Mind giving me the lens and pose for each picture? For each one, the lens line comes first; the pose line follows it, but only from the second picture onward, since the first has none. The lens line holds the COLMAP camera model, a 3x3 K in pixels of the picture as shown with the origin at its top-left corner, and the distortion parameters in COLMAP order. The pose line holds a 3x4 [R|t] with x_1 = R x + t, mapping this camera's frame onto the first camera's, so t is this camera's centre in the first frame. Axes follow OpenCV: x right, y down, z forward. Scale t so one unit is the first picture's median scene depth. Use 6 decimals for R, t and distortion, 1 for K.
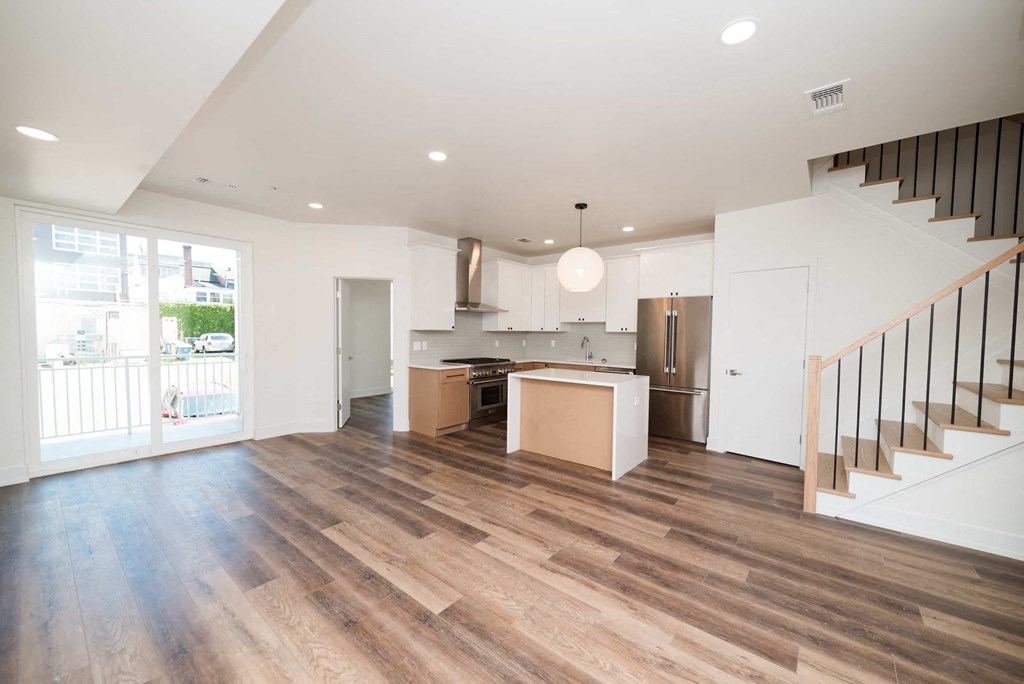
lens RADIAL K [[392.8, 0, 513.6], [0, 392.8, 346.9], [0, 0, 1]] dist [-0.001700, 0.001627]
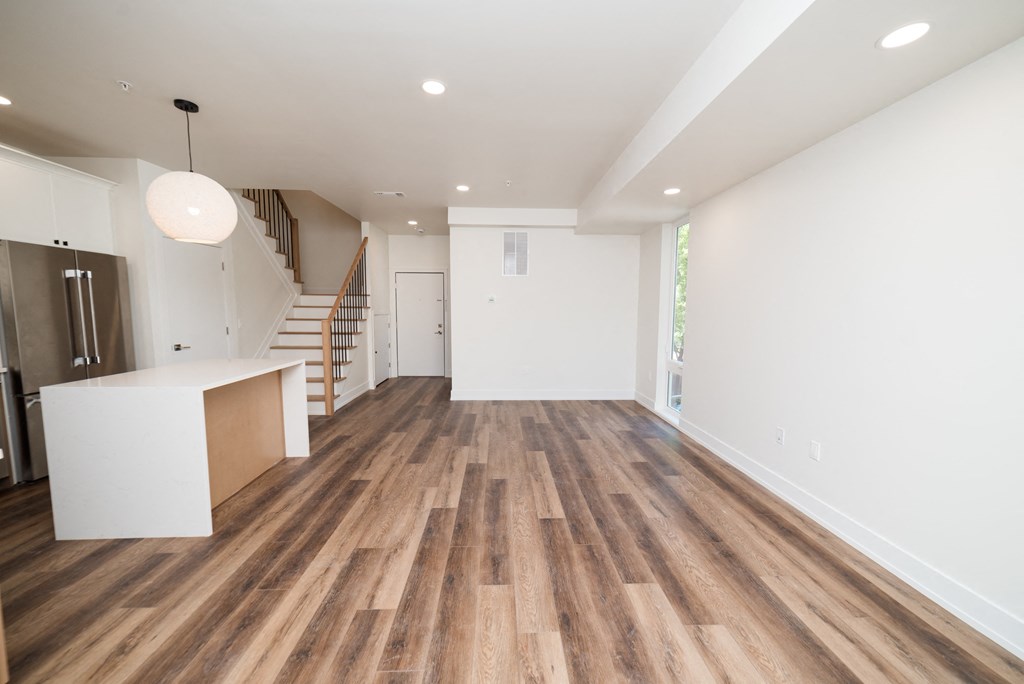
lens RADIAL K [[392.8, 0, 513.0], [0, 392.8, 348.5], [0, 0, 1]] dist [-0.001700, 0.001627]
pose [[-0.657768, -0.091257, 0.747672, -0.843580], [0.016085, 0.990705, 0.135071, -0.058024], [-0.753049, 0.100872, -0.650187, 1.298441]]
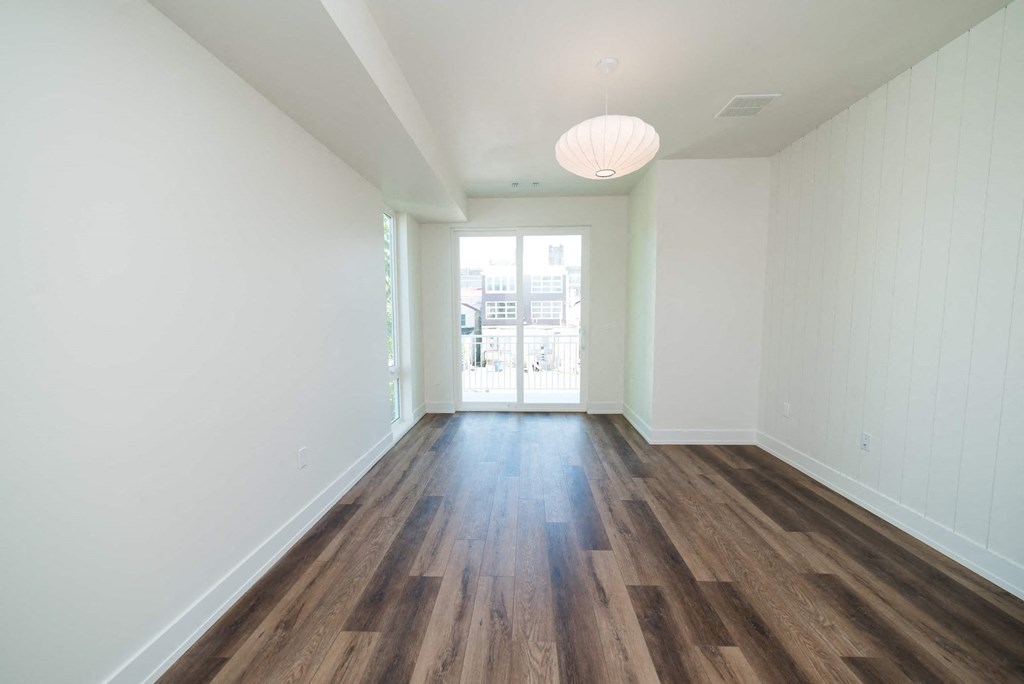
lens RADIAL K [[392.8, 0, 512.8], [0, 392.8, 346.3], [0, 0, 1]] dist [-0.001700, 0.001627]
pose [[0.595400, 0.051357, -0.801786, 0.086648], [-0.018062, 0.998558, 0.050548, 0.008406], [0.803226, -0.015614, 0.595469, 0.291441]]
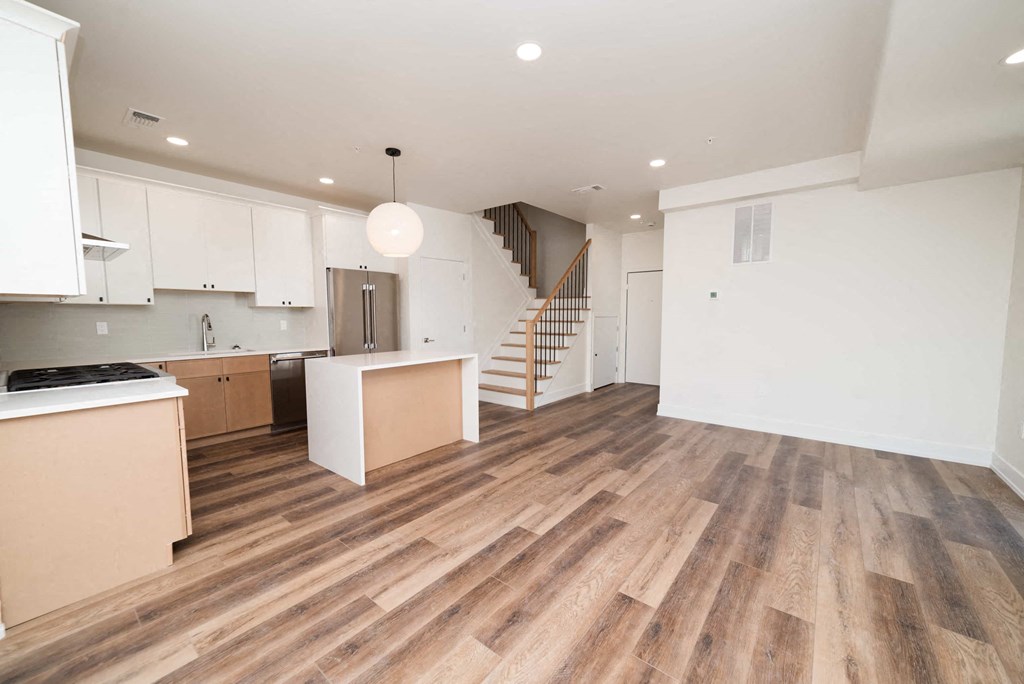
lens RADIAL K [[392.8, 0, 512.6], [0, 392.8, 347.6], [0, 0, 1]] dist [-0.001700, 0.001627]
pose [[0.000861, -0.096483, 0.995334, -0.846717], [0.041250, 0.994491, 0.096366, -0.023488], [-0.999148, 0.040975, 0.004836, 0.938824]]
